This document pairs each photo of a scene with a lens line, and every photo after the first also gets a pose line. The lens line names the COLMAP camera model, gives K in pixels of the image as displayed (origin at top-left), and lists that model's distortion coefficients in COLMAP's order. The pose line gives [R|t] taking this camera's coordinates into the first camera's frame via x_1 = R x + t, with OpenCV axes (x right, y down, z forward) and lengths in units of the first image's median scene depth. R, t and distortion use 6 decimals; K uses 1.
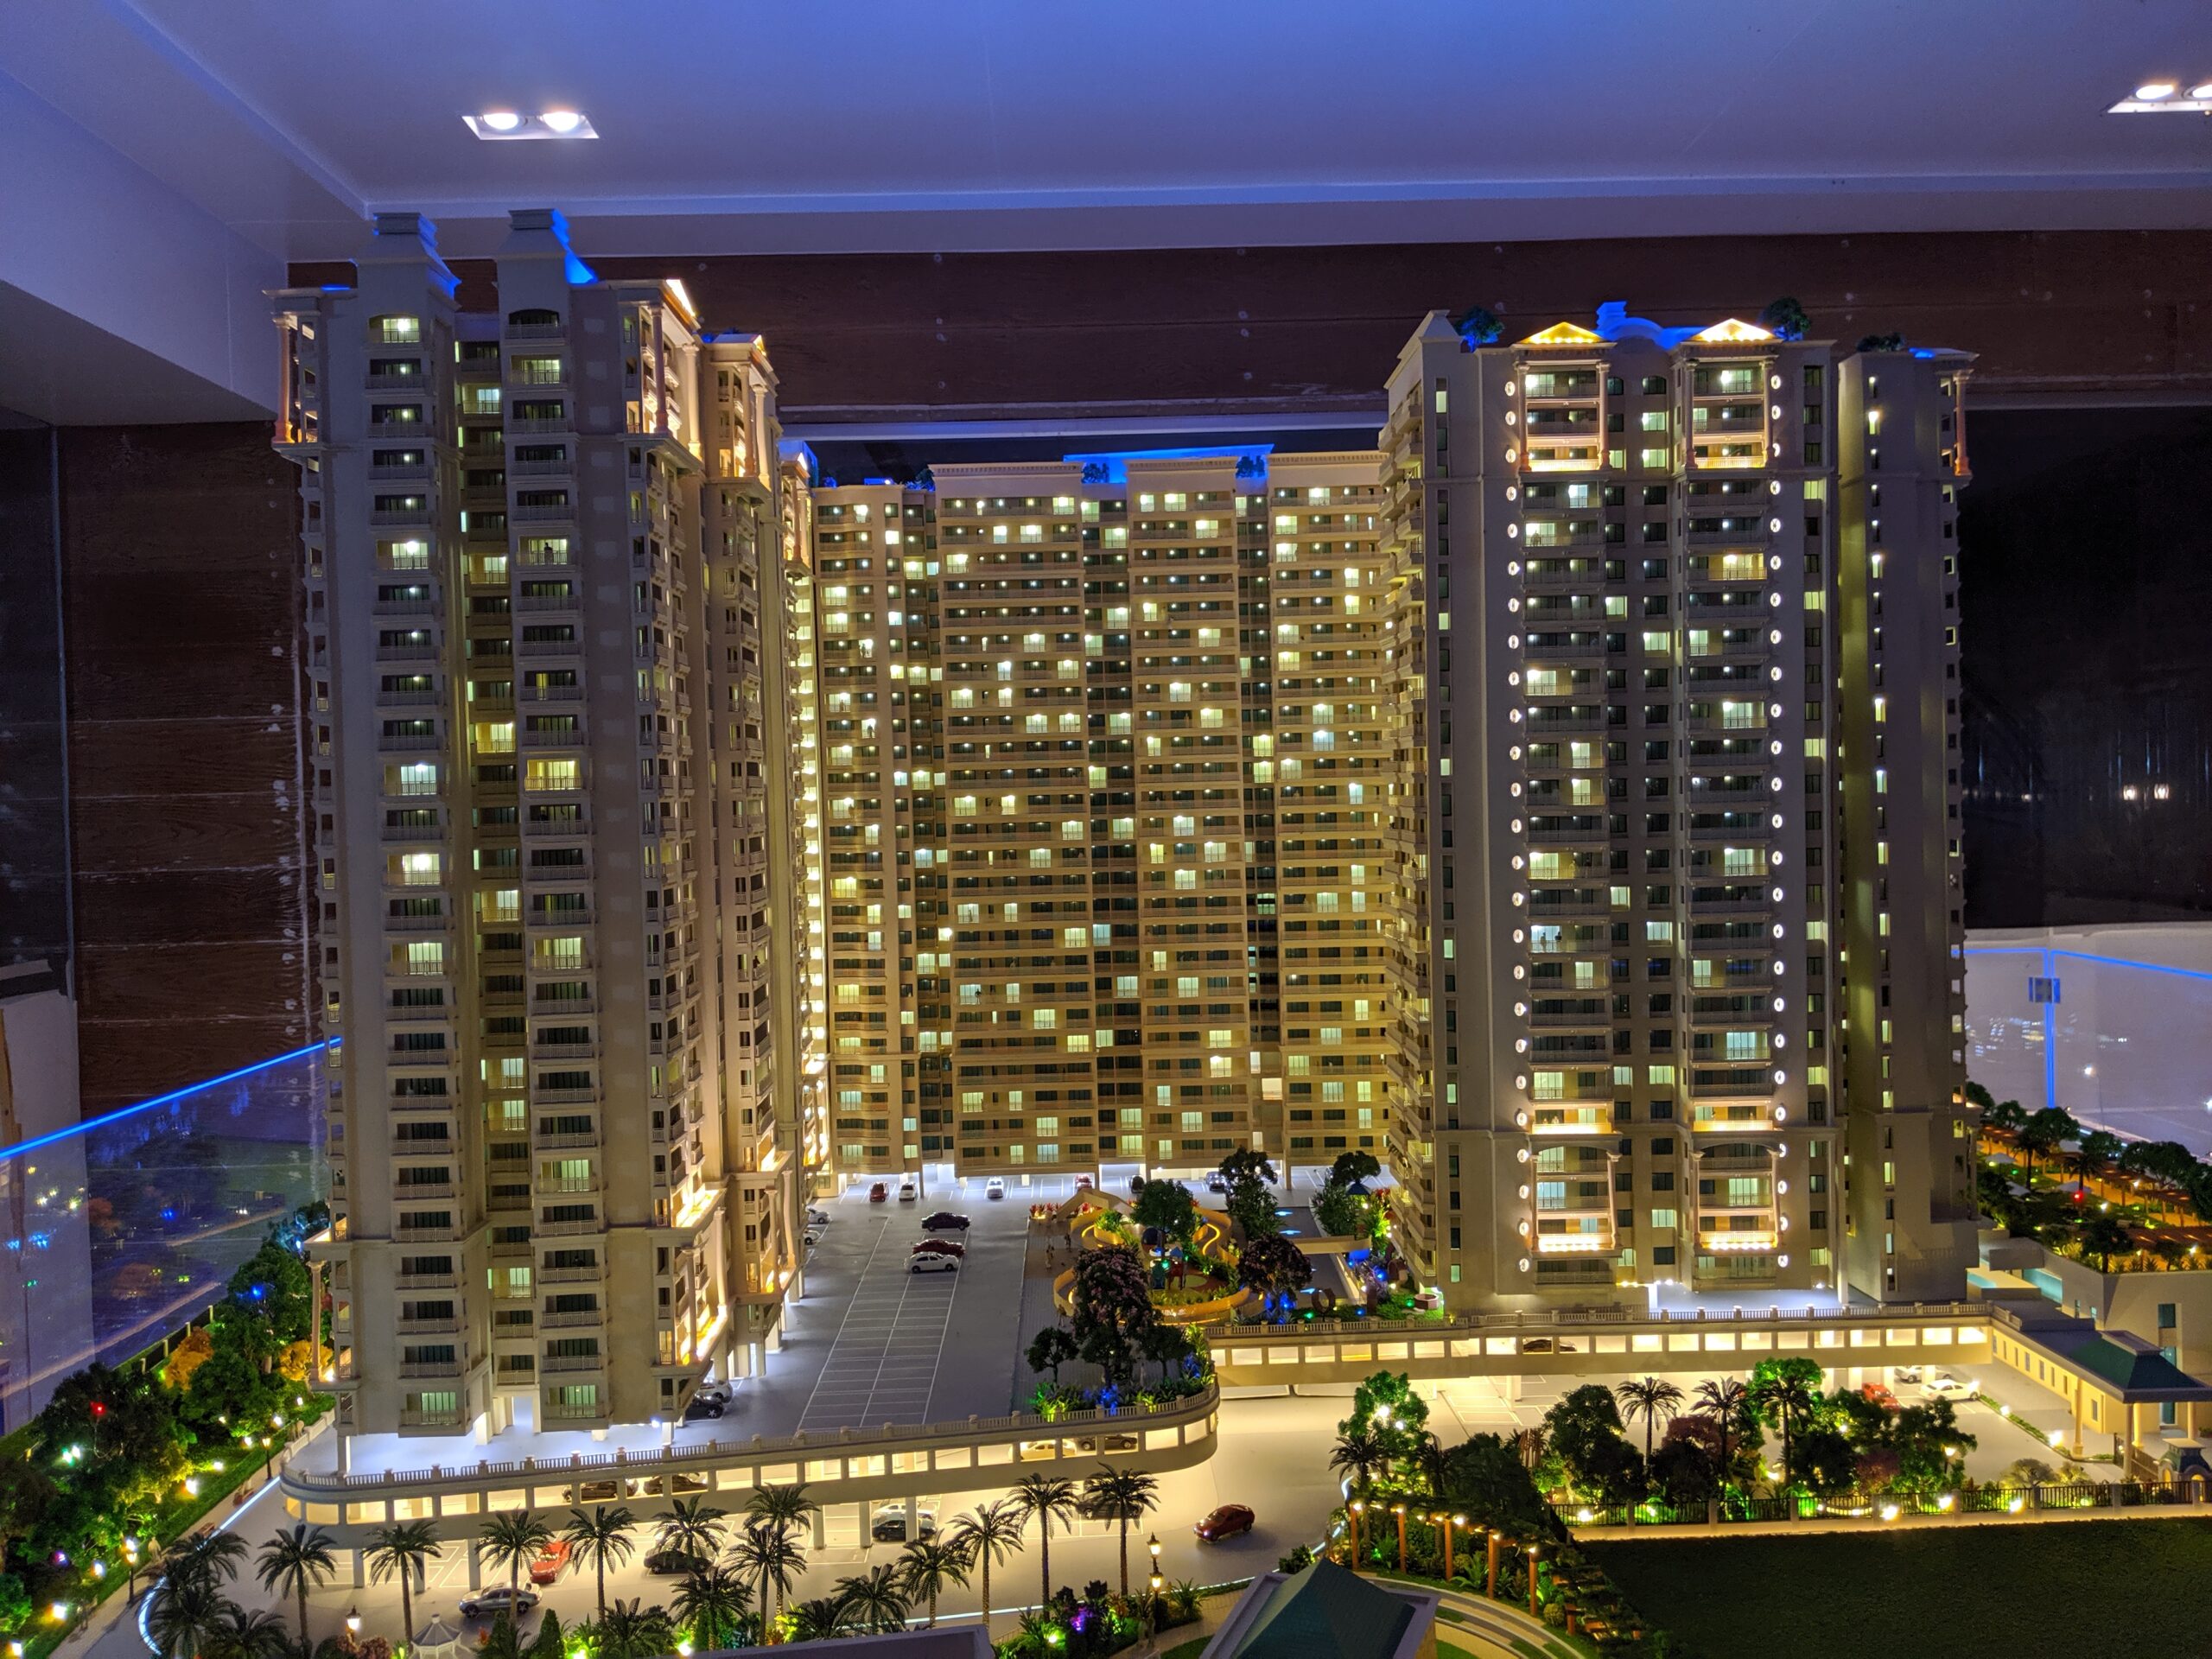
lens RADIAL K [[1822.9, 0, 1108.0], [0, 1822.9, 789.5], [0, 0, 1]] dist [0.013187, -0.001604]
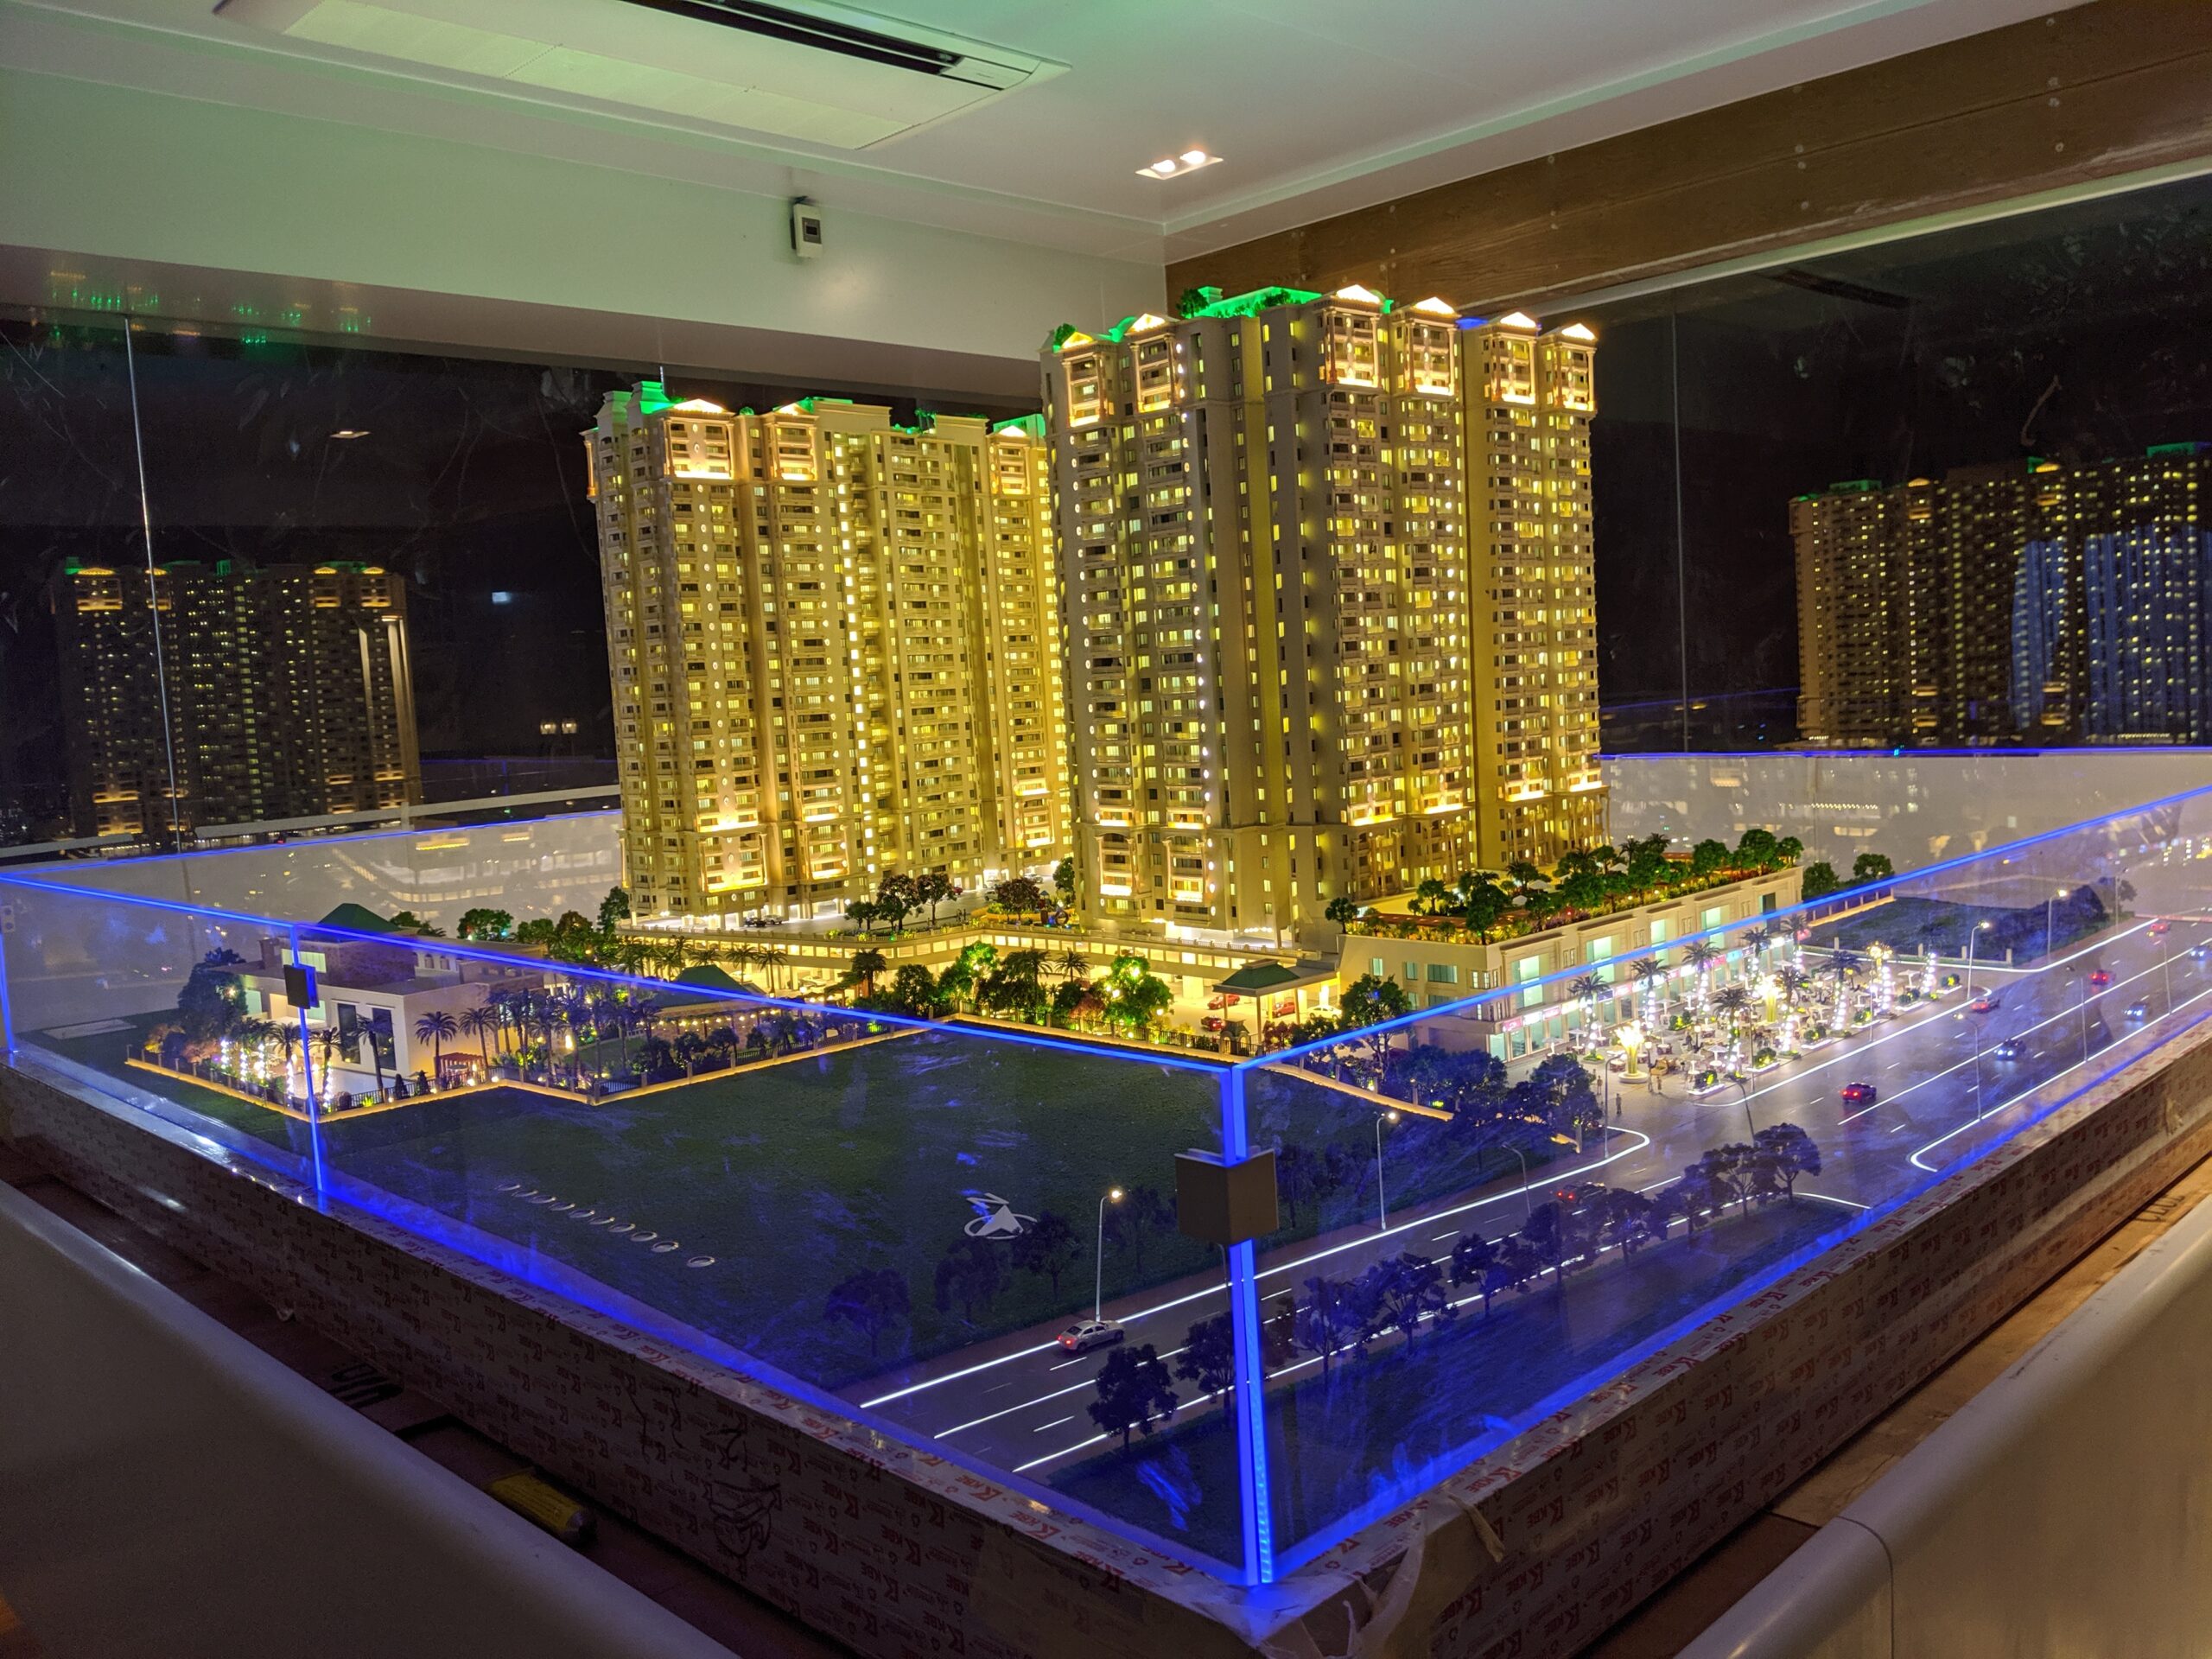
lens RADIAL K [[1768.1, 0, 1106.0], [0, 1768.1, 829.5], [0, 0, 1]] dist [-0.039808, -0.003826]
pose [[0.674751, 0.047351, -0.736525, 1.429672], [0.049724, 0.992756, 0.109378, 0.014389], [0.736369, -0.110426, 0.667508, -0.083879]]
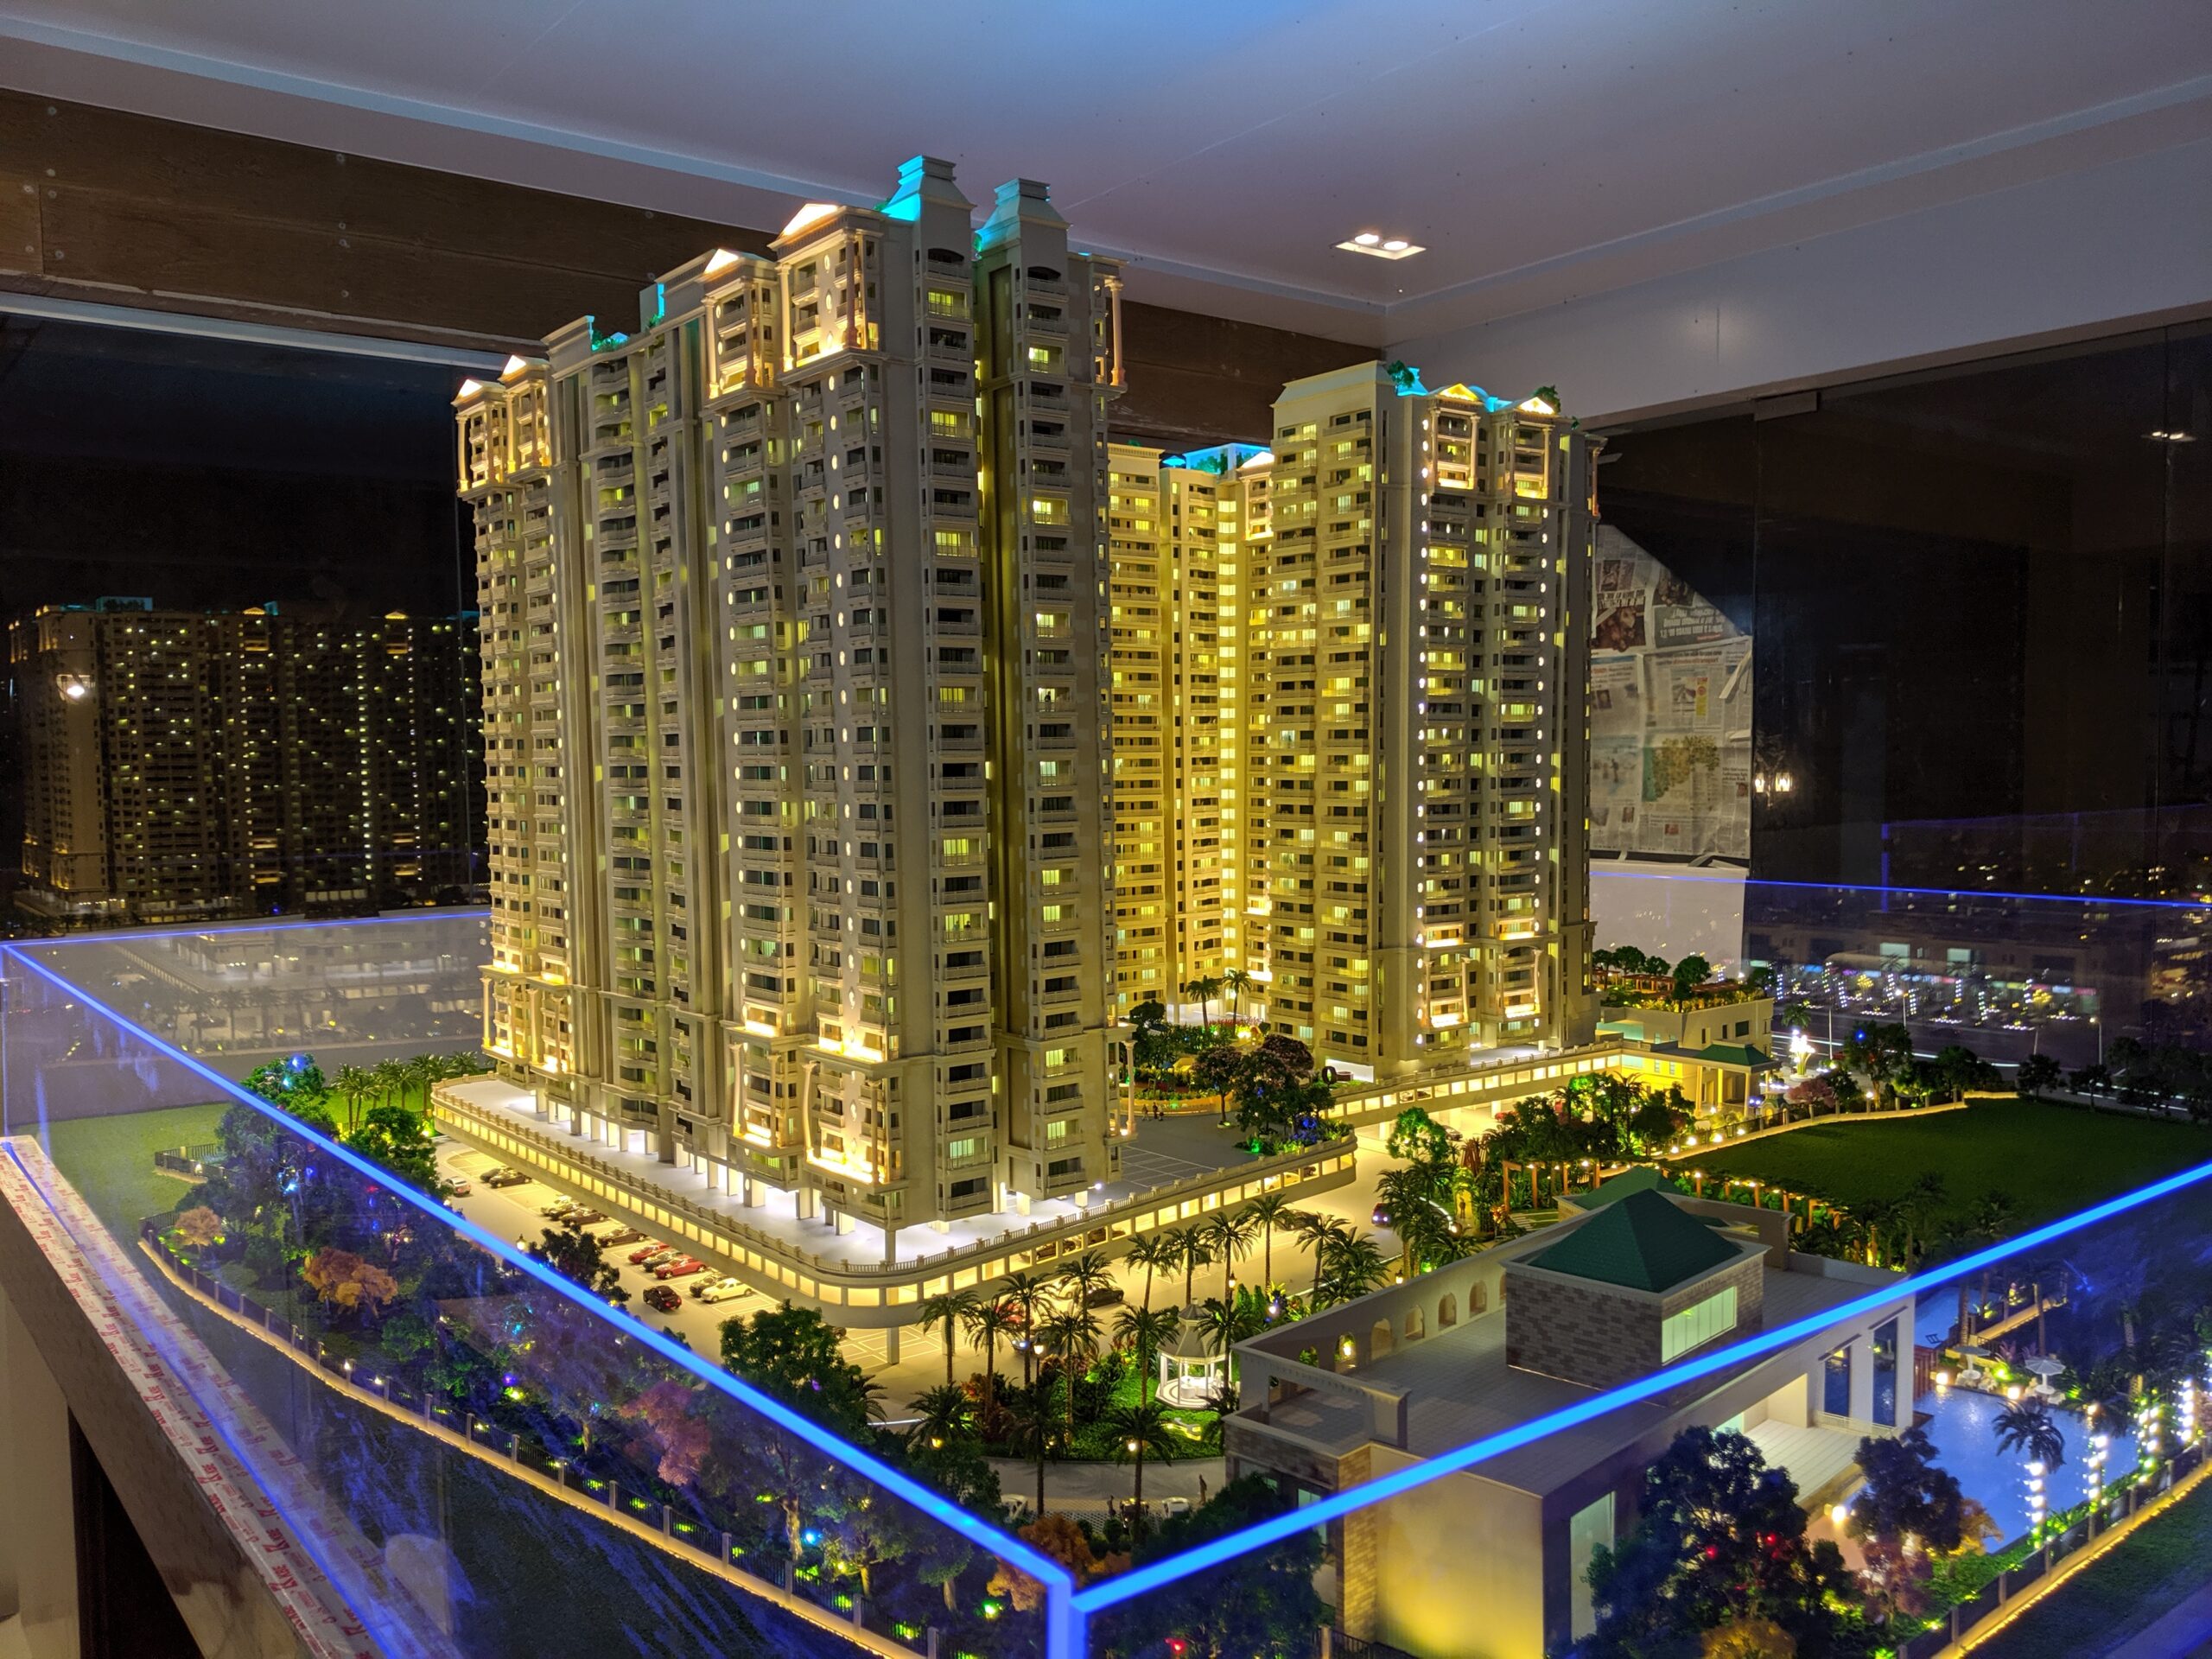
lens RADIAL K [[1774.5, 0, 1106.0], [0, 1774.5, 829.5], [0, 0, 1]] dist [0.000125, -0.001964]
pose [[0.806905, -0.009519, 0.590605, -0.792071], [-0.013316, 0.999323, 0.034299, 0.050329], [-0.590531, -0.035541, 0.806232, 0.023613]]
